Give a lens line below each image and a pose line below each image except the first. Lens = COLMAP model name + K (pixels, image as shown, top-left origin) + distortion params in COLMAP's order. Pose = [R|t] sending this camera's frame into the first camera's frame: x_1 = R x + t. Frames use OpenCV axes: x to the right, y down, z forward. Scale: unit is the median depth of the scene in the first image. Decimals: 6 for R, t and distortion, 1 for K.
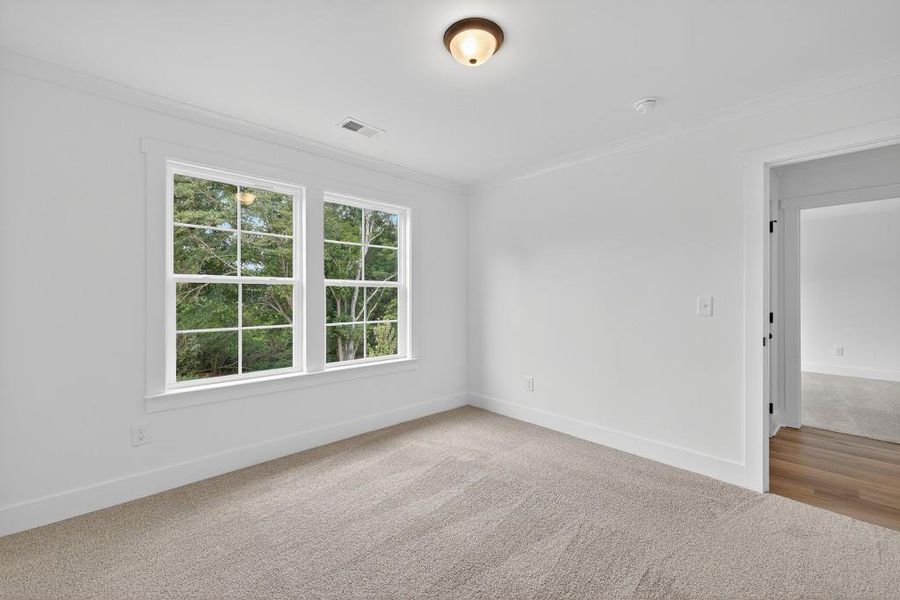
lens RADIAL K [[392.0, 0, 450.0], [0, 392.0, 291.7], [0, 0, 1]] dist [0.029983, 0.000101]
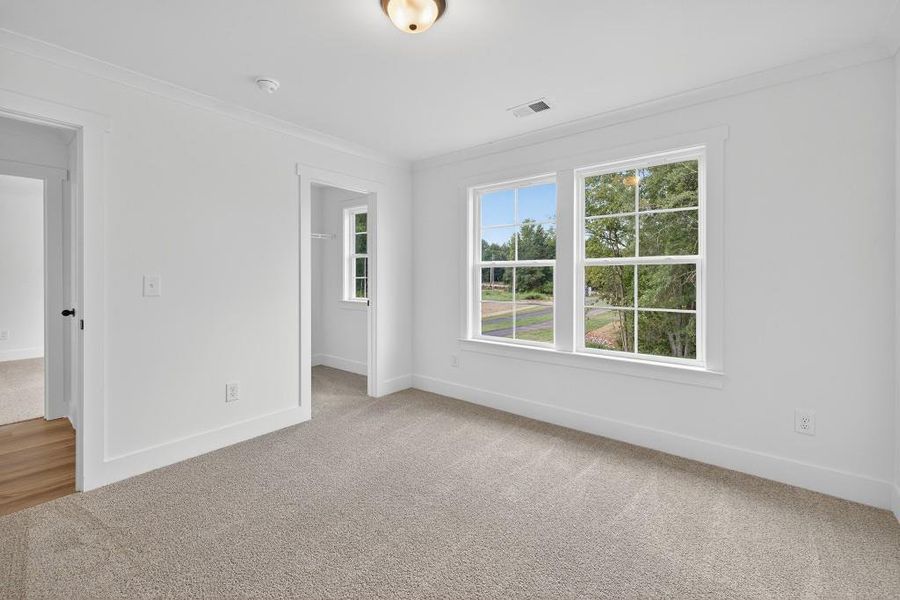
lens RADIAL K [[387.1, 0, 449.4], [0, 387.1, 275.9], [0, 0, 1]] dist [0.001613, 0.000003]
pose [[0.118004, -0.002312, -0.993010, 0.401173], [0.008523, 0.999963, -0.001315, 0.005762], [0.992977, -0.008308, 0.118020, 0.396950]]
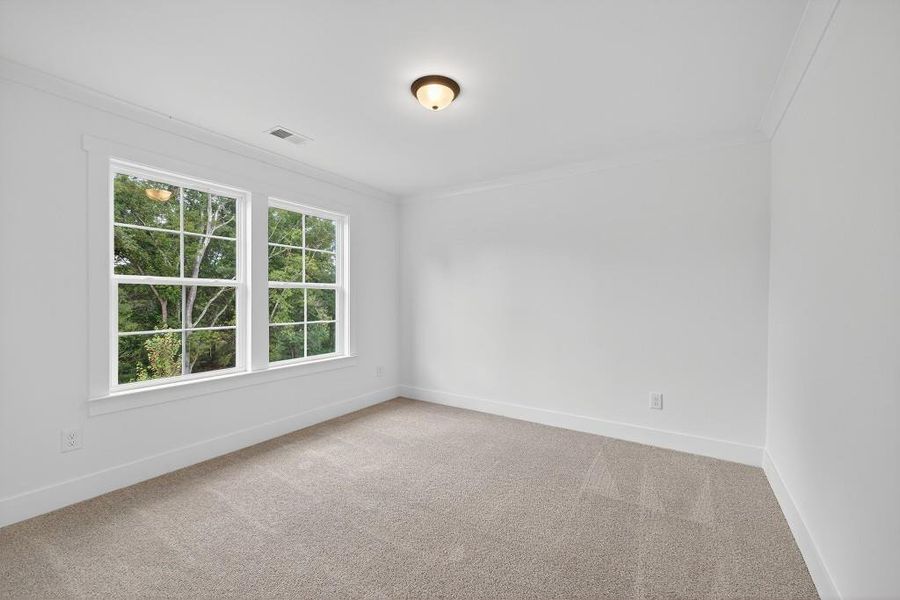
lens RADIAL K [[379.0, 0, 448.6], [0, 379.0, 297.6], [0, 0, 1]] dist [0.003430, -0.000253]
pose [[0.973021, 0.002542, 0.230702, -0.097349], [-0.005084, 0.999933, 0.010426, -0.001644], [-0.230660, -0.011318, 0.972969, -0.092969]]
